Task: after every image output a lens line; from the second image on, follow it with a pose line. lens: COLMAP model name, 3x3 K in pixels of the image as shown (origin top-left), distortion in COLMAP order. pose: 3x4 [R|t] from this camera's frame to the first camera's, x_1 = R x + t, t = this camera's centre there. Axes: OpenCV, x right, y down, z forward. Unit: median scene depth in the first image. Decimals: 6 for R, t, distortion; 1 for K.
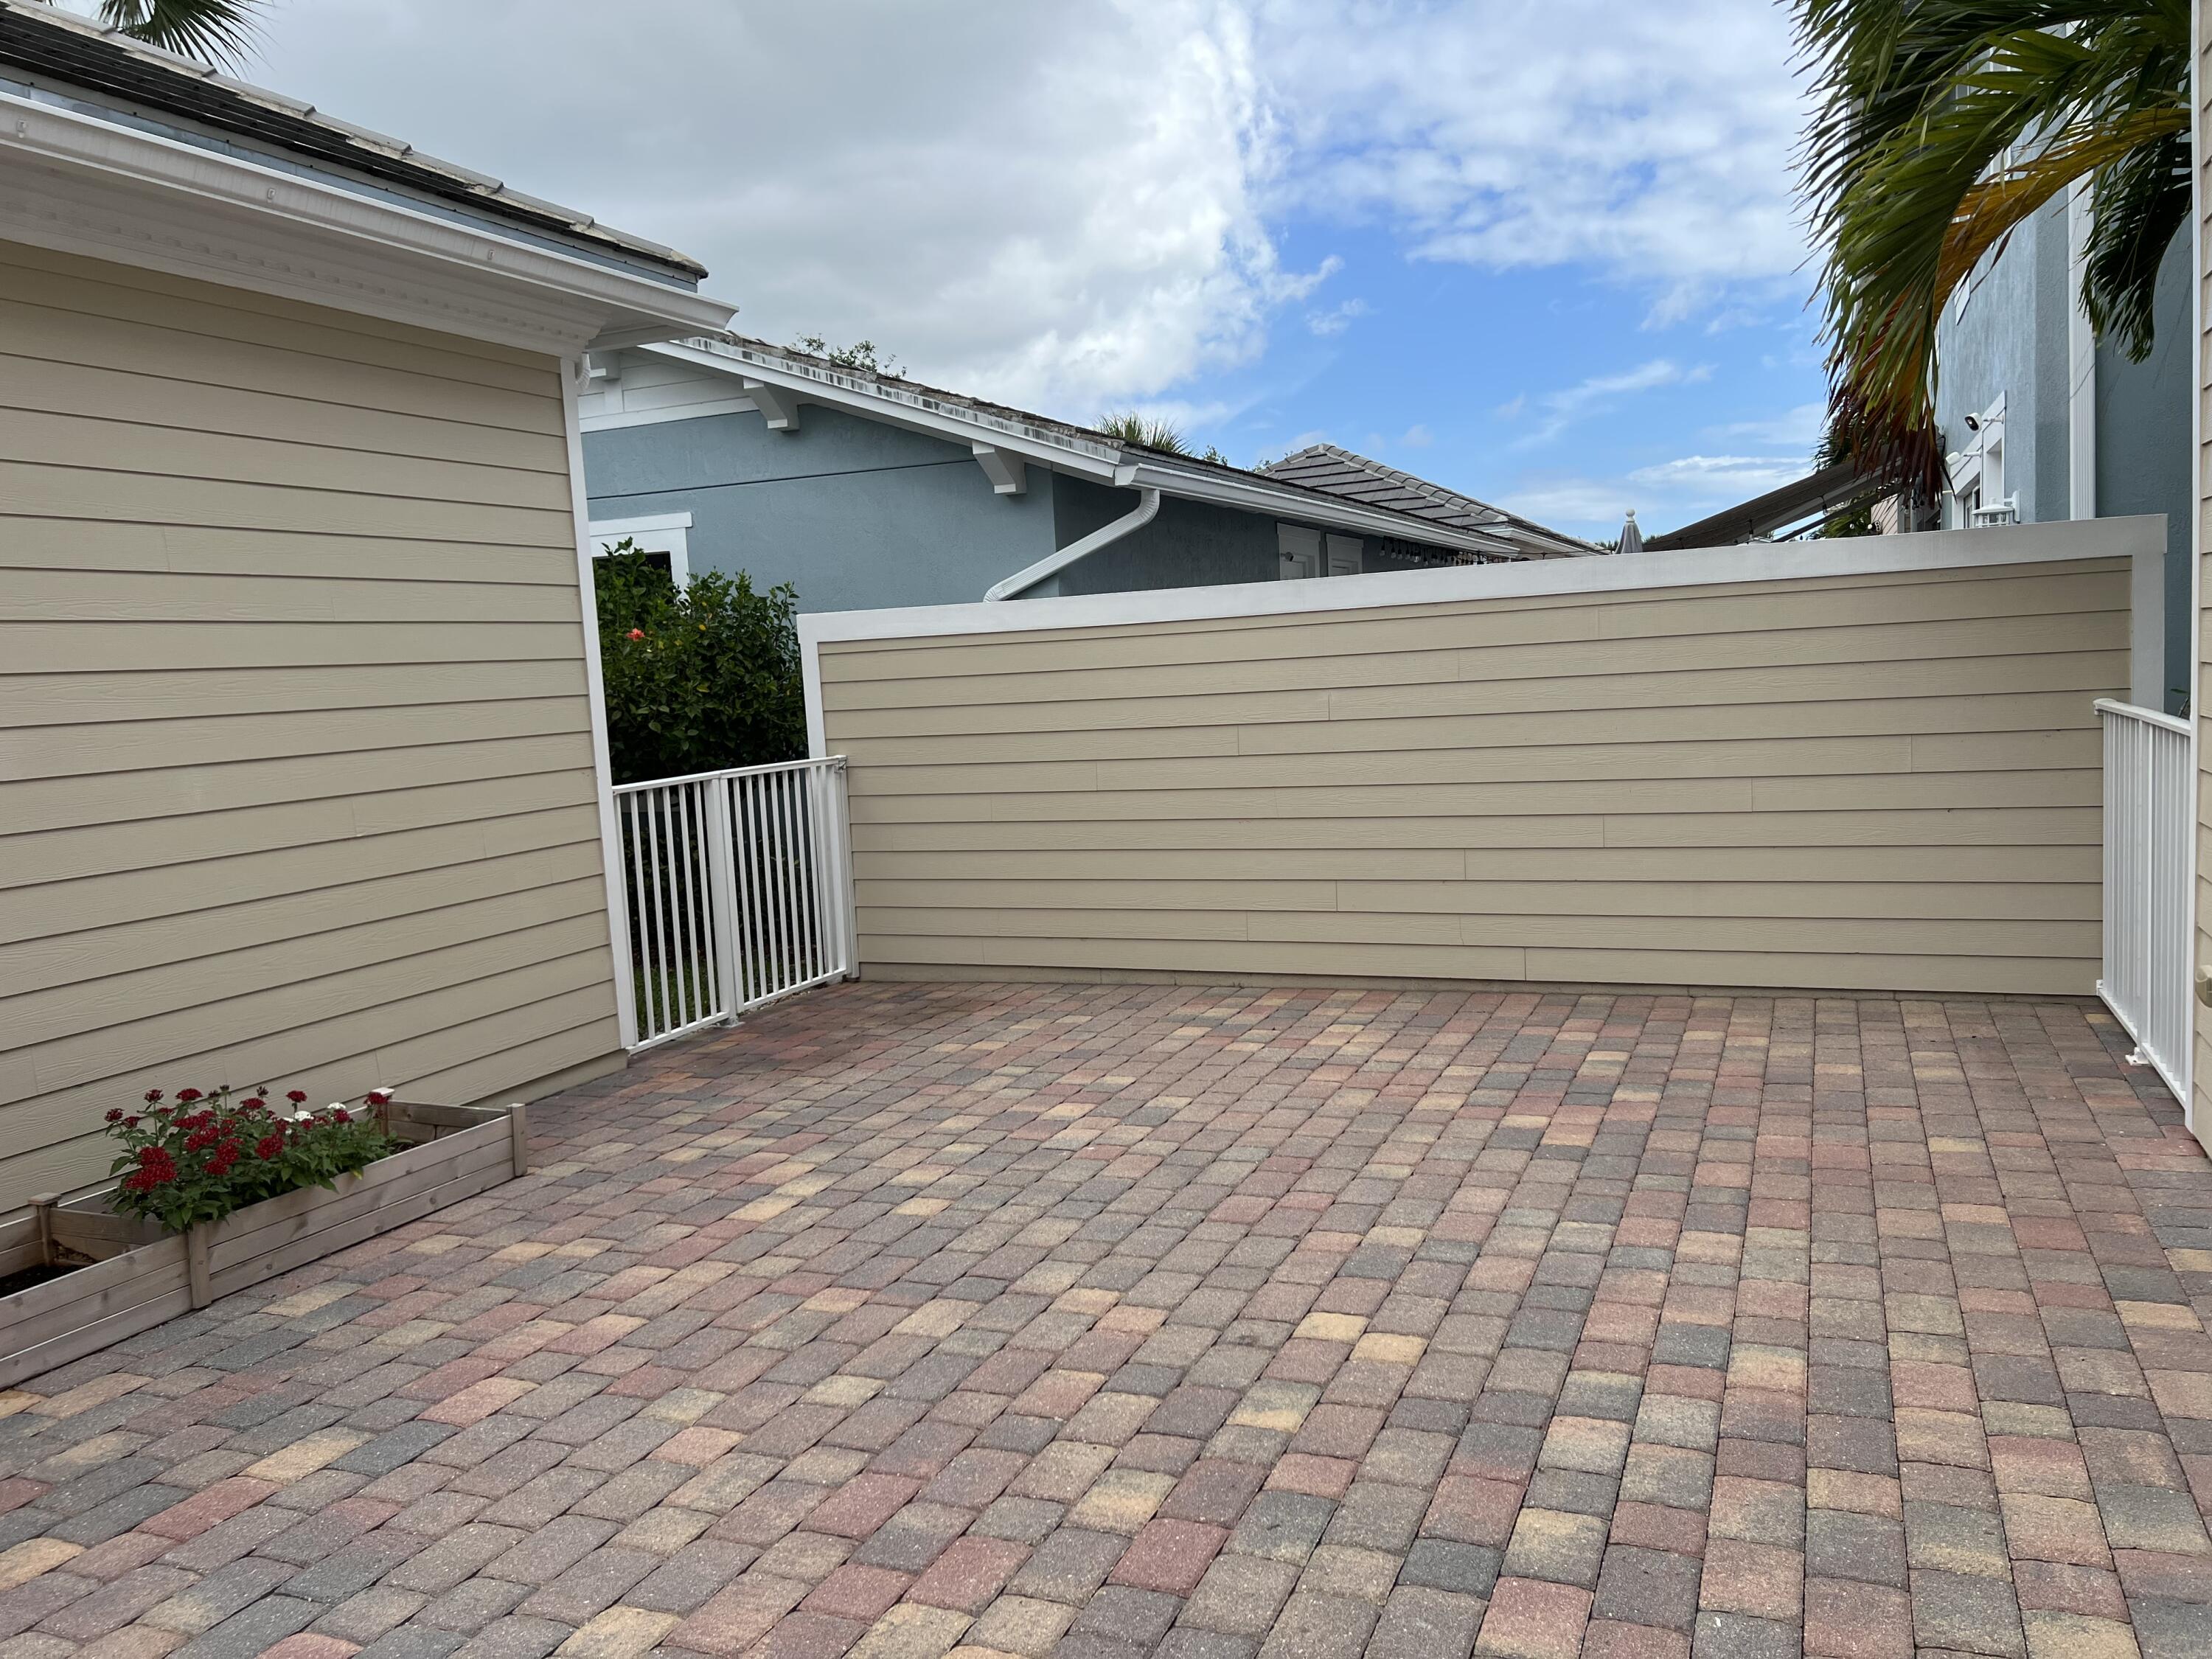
lens RADIAL K [[1676.6, 0, 1106.6], [0, 1676.6, 825.2], [0, 0, 1]] dist [0.050368, -0.023723]
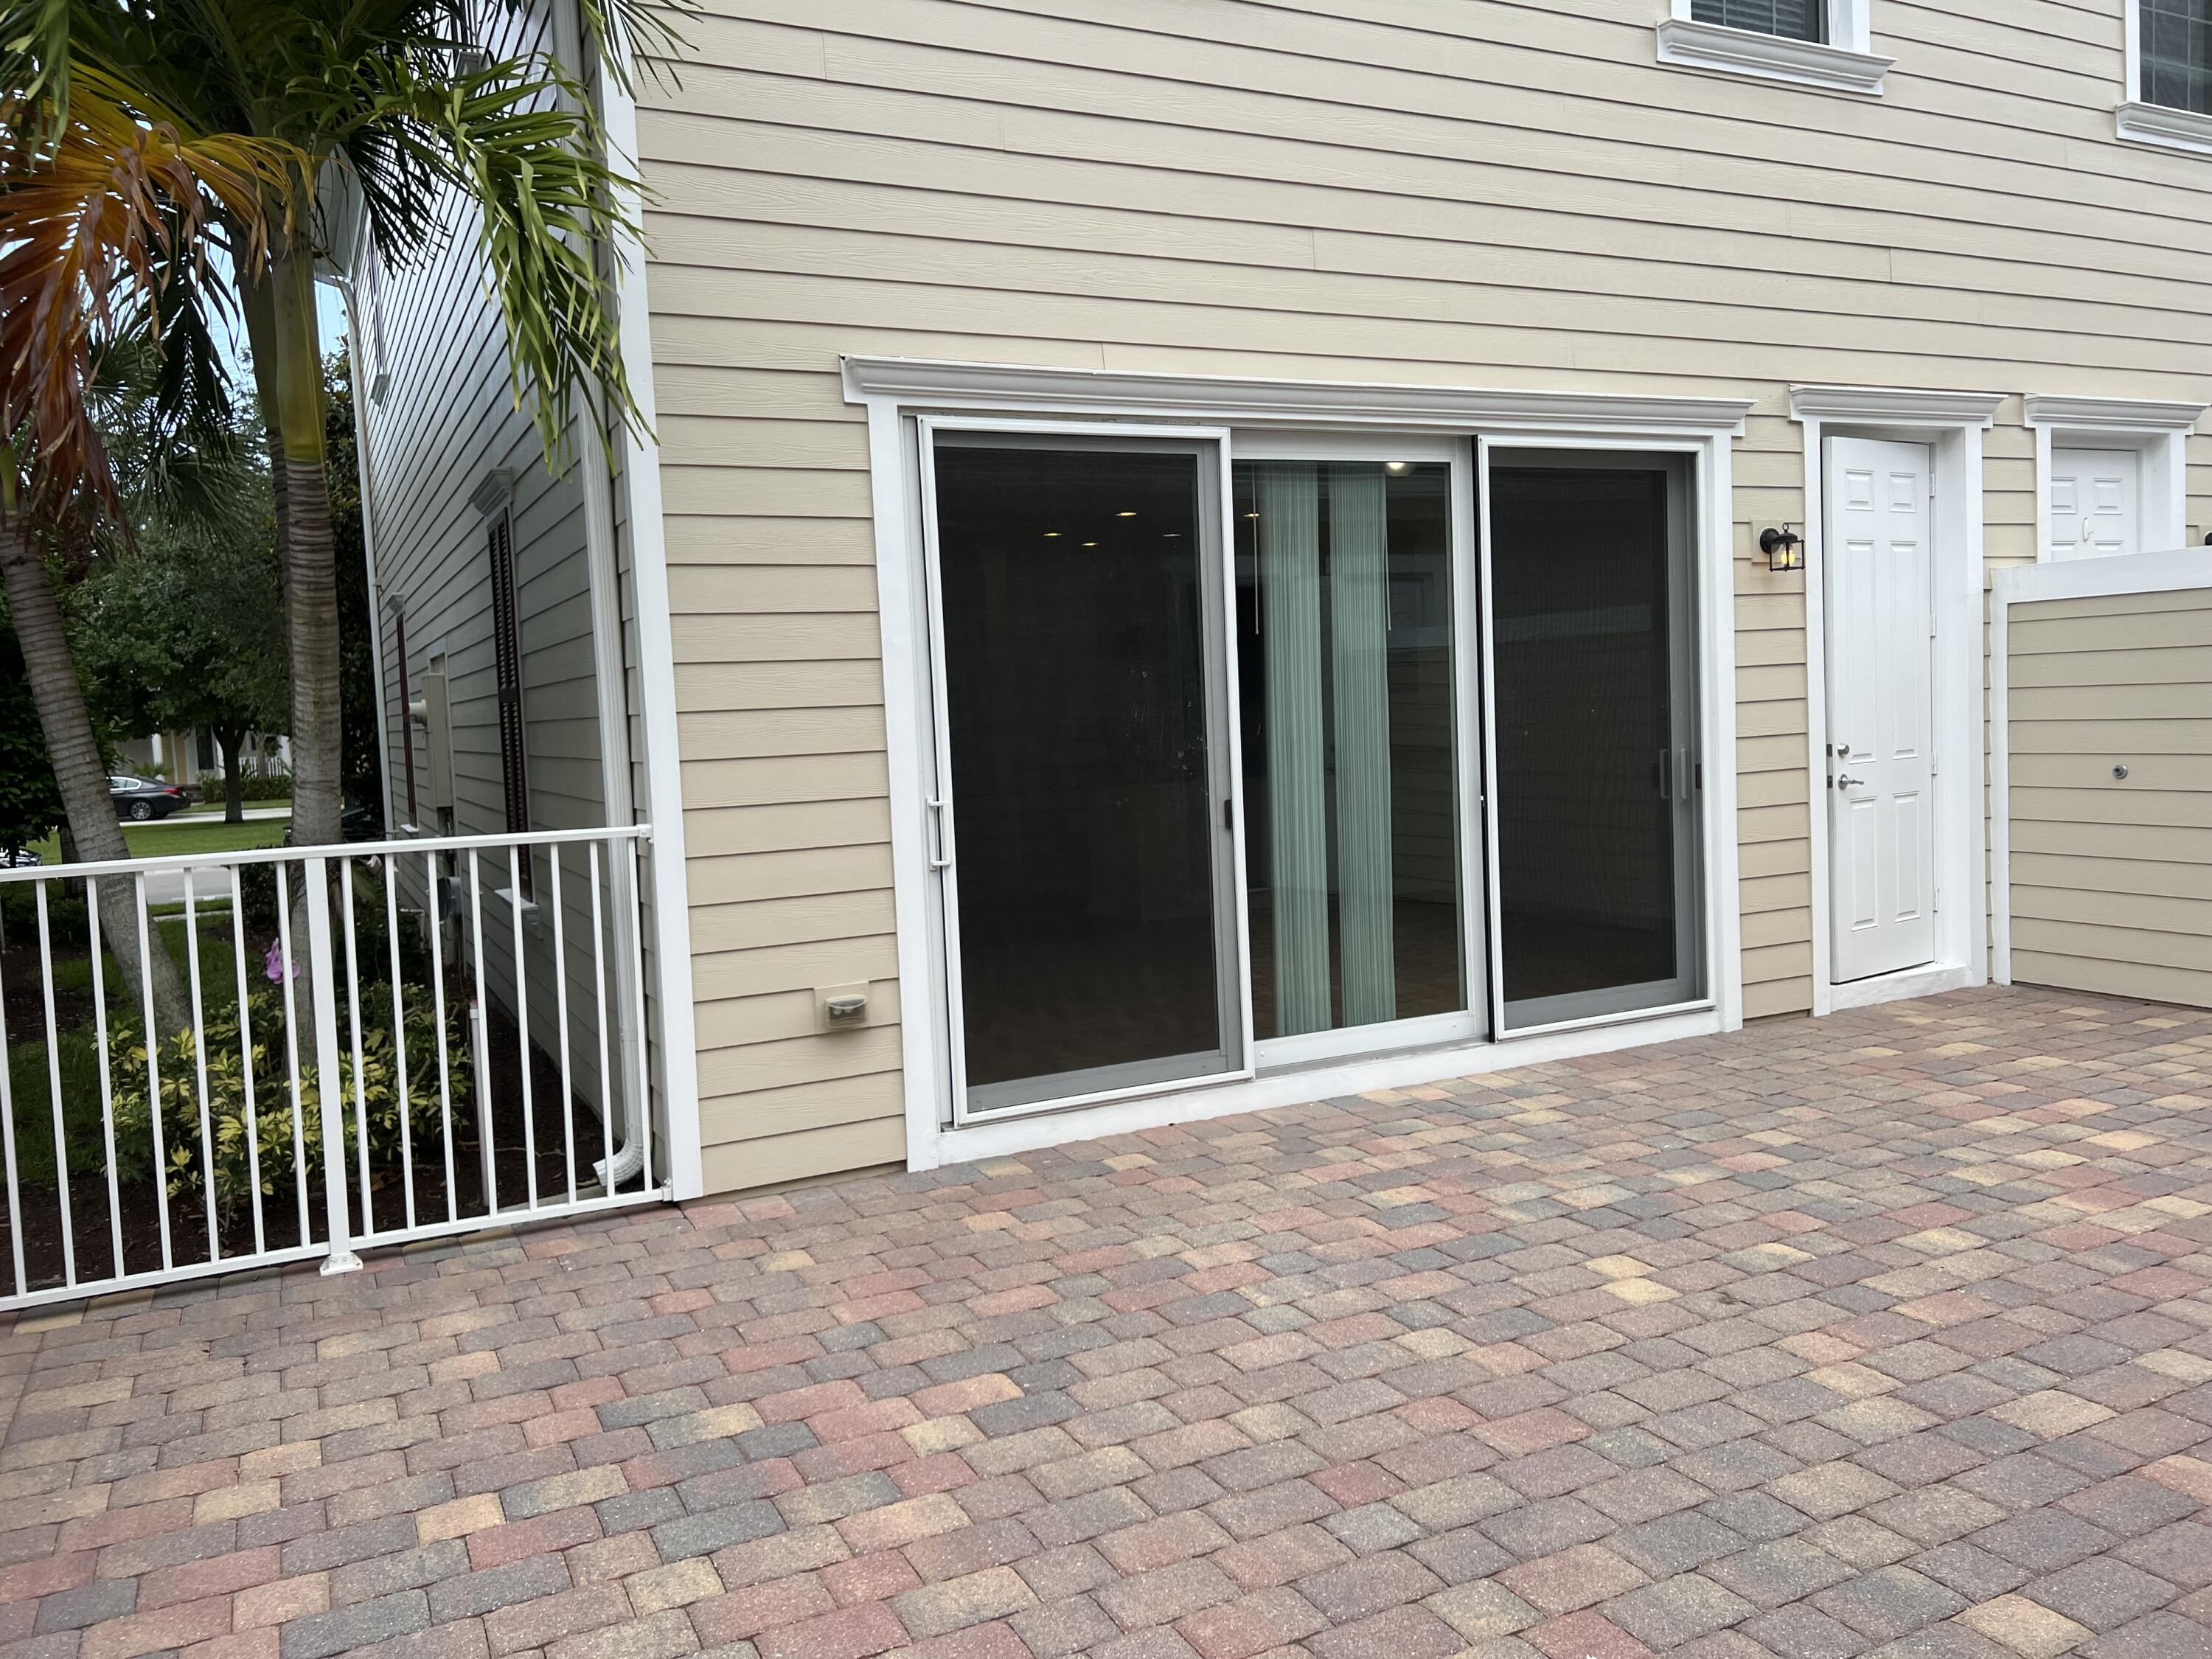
lens RADIAL K [[1676.6, 0, 1103.3], [0, 1676.6, 819.2], [0, 0, 1]] dist [0.050368, -0.023723]
pose [[-0.757492, 0.036989, 0.651796, -0.289159], [0.142630, 0.983652, 0.109937, -0.148794], [-0.637074, 0.176242, -0.750384, 1.772721]]
